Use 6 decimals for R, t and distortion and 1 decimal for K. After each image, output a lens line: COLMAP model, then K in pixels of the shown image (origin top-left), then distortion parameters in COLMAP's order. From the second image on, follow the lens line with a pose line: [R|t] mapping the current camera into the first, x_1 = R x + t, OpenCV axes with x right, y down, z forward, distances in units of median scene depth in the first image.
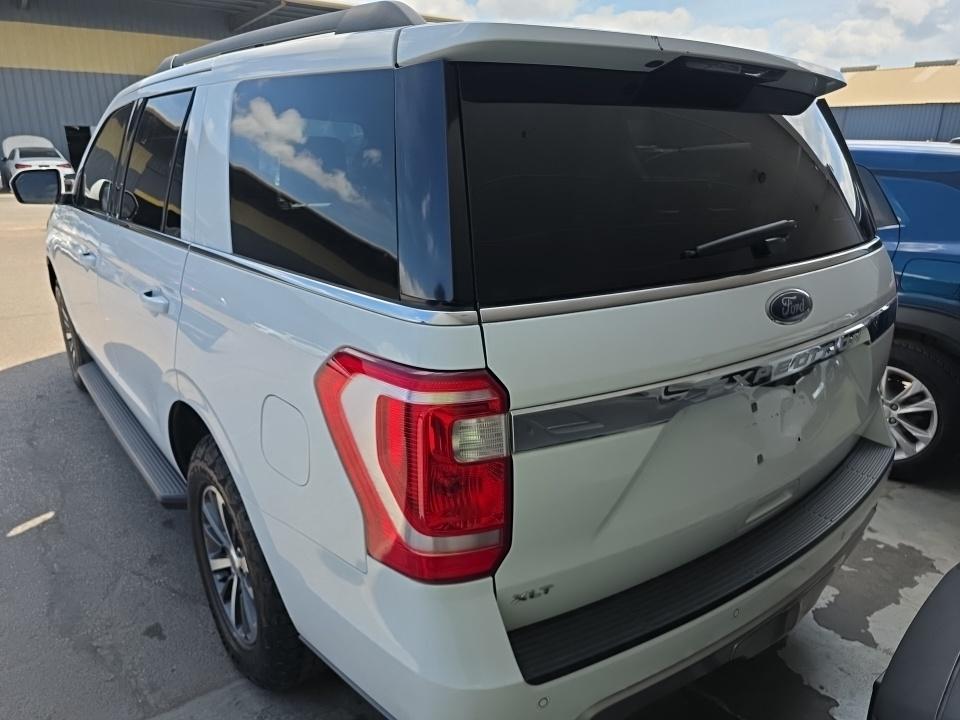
lens RADIAL K [[784.5, 0, 480.0], [0, 784.5, 360.0], [0, 0, 1]] dist [0.025666, -0.009494]
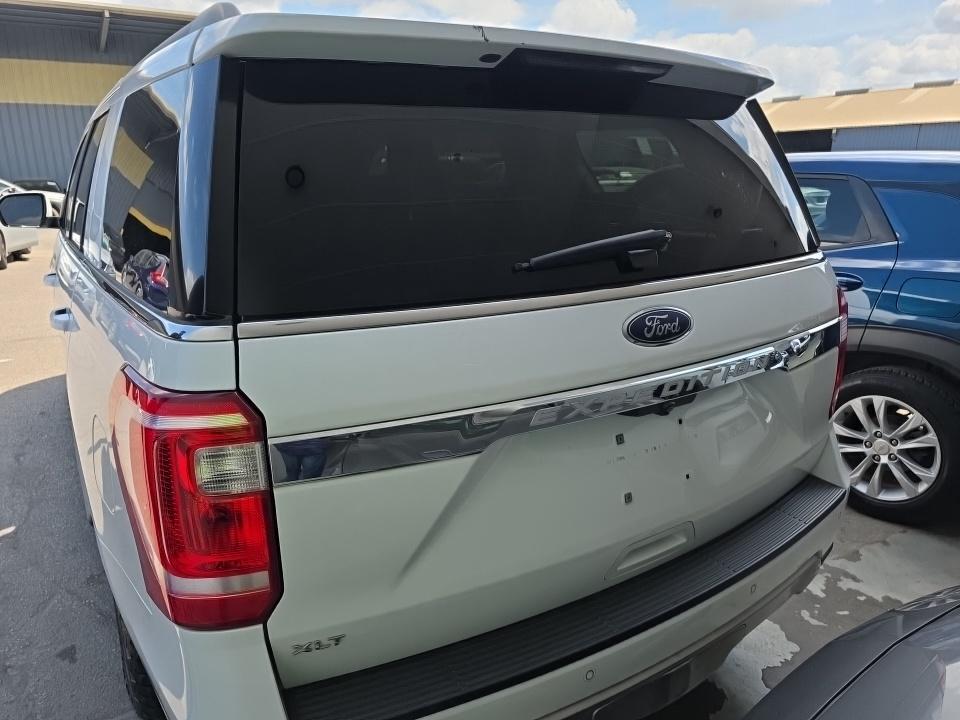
lens RADIAL K [[764.4, 0, 480.0], [0, 764.4, 360.0], [0, 0, 1]] dist [0.071515, -0.076376]
pose [[0.993366, 0.010389, -0.114524, 0.219108], [-0.013944, 0.999444, -0.030289, -0.000883], [0.114146, 0.031685, 0.992959, 0.088871]]
